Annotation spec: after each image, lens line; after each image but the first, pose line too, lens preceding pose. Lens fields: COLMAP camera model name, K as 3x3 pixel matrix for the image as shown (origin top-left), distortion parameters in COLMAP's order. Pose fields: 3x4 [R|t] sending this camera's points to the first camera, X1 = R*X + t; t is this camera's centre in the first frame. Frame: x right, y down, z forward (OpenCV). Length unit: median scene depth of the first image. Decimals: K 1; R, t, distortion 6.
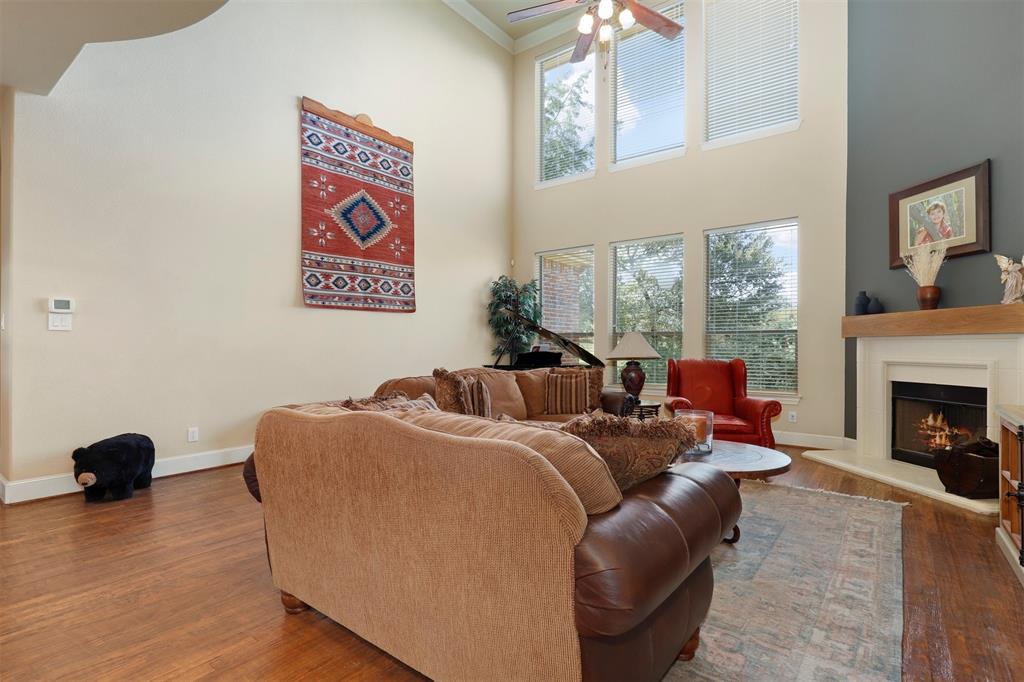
lens RADIAL K [[490.9, 0, 515.2], [0, 490.9, 344.5], [0, 0, 1]] dist [-0.001143, -0.000439]
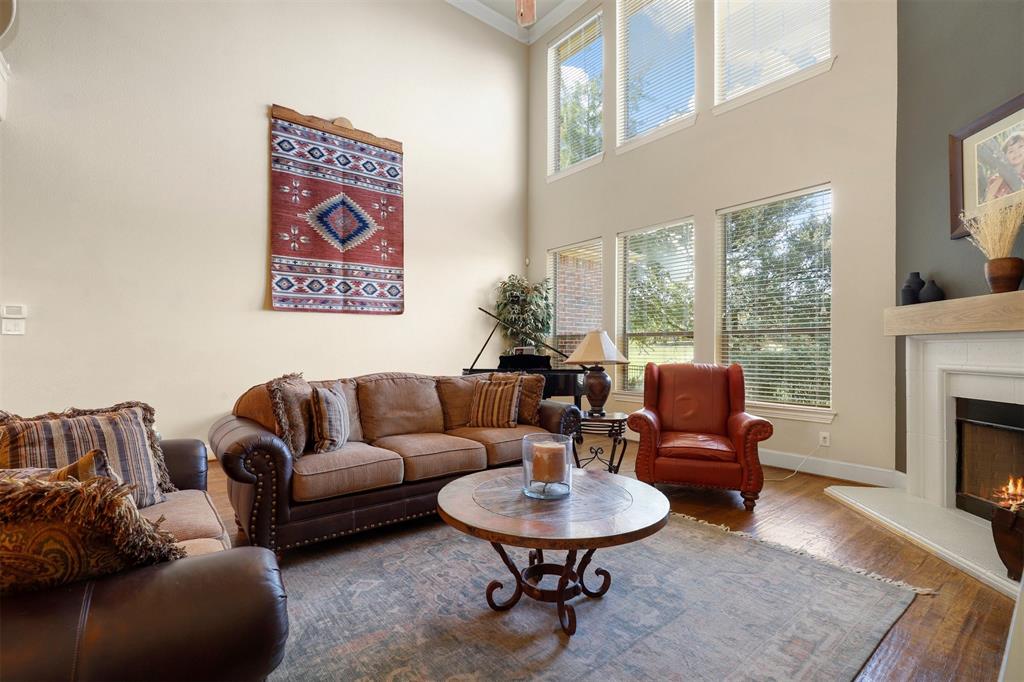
lens RADIAL K [[459.5, 0, 514.4], [0, 459.5, 343.7], [0, 0, 1]] dist [-0.000962, -0.000019]
pose [[0.972235, -0.003666, -0.233976, 0.261008], [0.001821, 0.999966, -0.008103, 0.001736], [0.233998, 0.007452, 0.972209, 0.178471]]
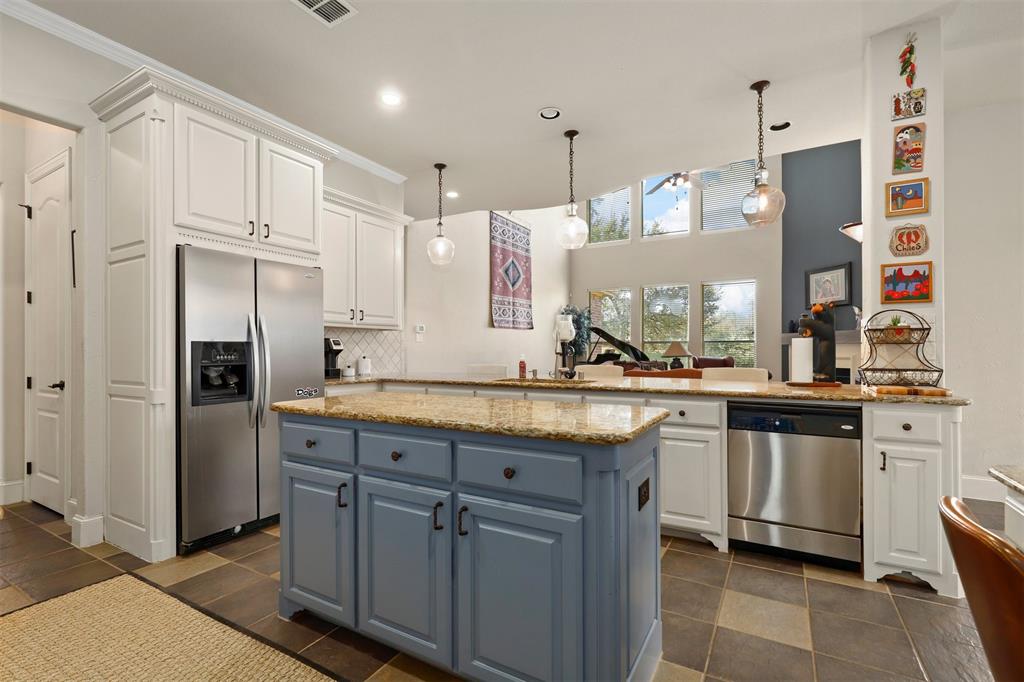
lens RADIAL K [[462.0, 0, 513.2], [0, 462.0, 345.9], [0, 0, 1]] dist [-0.001196, -0.000145]
pose [[0.991672, -0.002188, 0.128770, -0.530188], [0.003328, 0.999957, -0.008644, 0.002339], [-0.128746, 0.009000, 0.991637, -0.567727]]
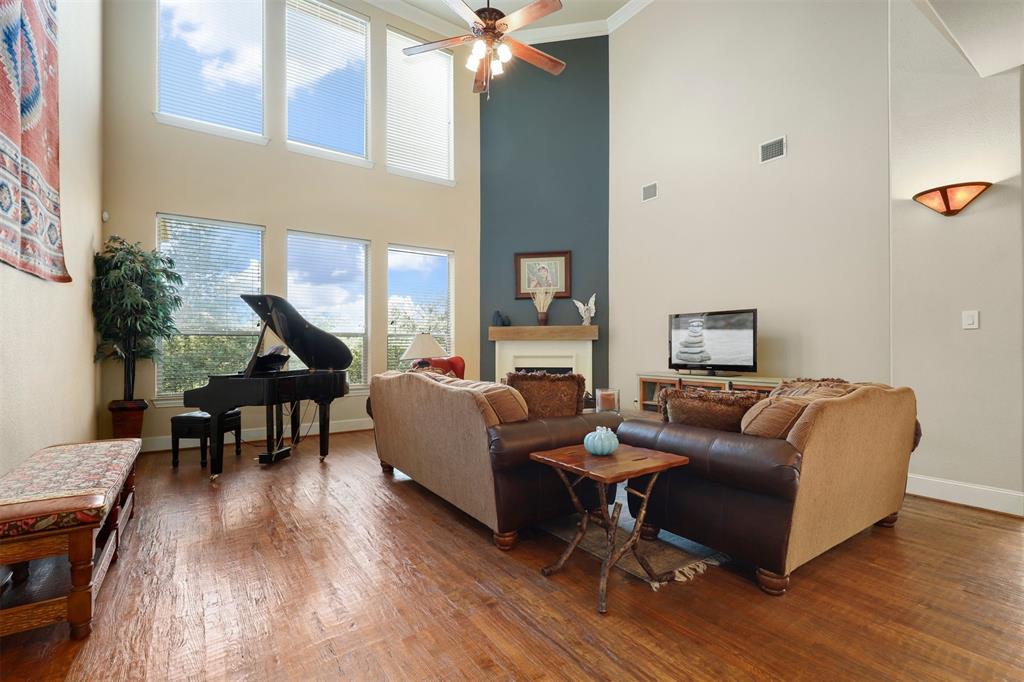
lens RADIAL K [[462.0, 0, 513.2], [0, 462.0, 345.9], [0, 0, 1]] dist [-0.001196, -0.000145]
pose [[0.305206, 0.000368, 0.952286, -0.600094], [-0.000040, 1.000000, -0.000374, 0.002473], [-0.952286, 0.000076, 0.305206, 0.458161]]
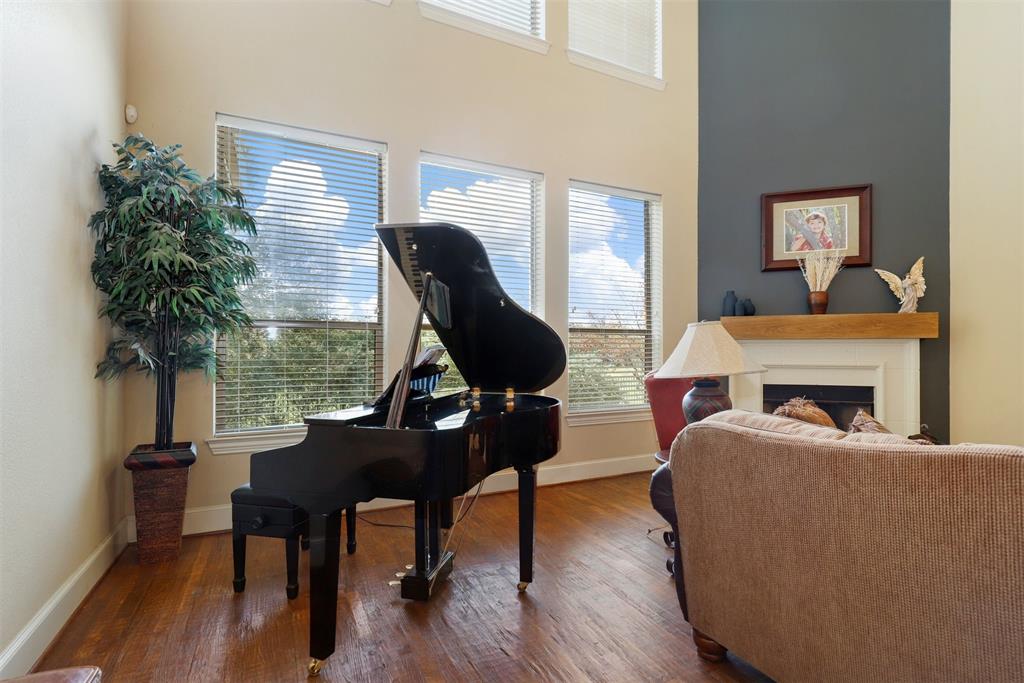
lens RADIAL K [[490.9, 0, 515.2], [0, 490.9, 345.0], [0, 0, 1]] dist [-0.001143, -0.000439]
pose [[0.442319, 0.007078, 0.896830, -0.289655], [-0.004360, 0.999974, -0.005742, 0.002628], [-0.896847, -0.001371, 0.442338, 0.863283]]
